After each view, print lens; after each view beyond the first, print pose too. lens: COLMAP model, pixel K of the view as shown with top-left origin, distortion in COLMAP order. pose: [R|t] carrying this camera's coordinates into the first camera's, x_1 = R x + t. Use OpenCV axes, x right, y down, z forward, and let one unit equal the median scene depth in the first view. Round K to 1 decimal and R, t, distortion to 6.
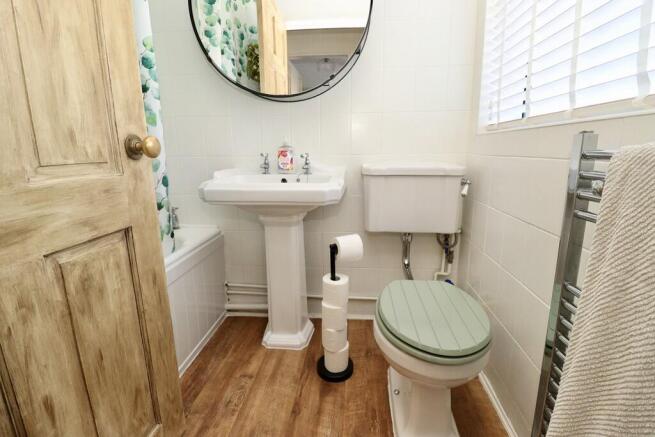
lens RADIAL K [[306.8, 0, 328.6], [0, 306.8, 219.6], [0, 0, 1]] dist [0.004283, -0.001499]
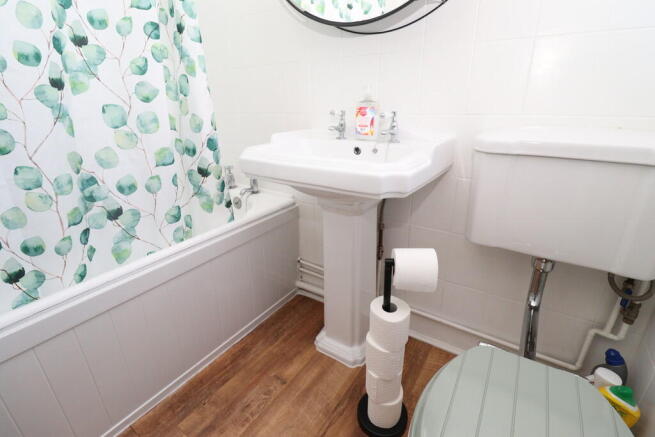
lens RADIAL K [[306.8, 0, 326.4], [0, 306.8, 217.9], [0, 0, 1]] dist [0.004283, -0.001499]
pose [[0.878409, 0.167320, -0.447662, 0.147989], [-0.103931, 0.981171, 0.162791, -0.083174], [0.466471, -0.096471, 0.879260, 0.324569]]
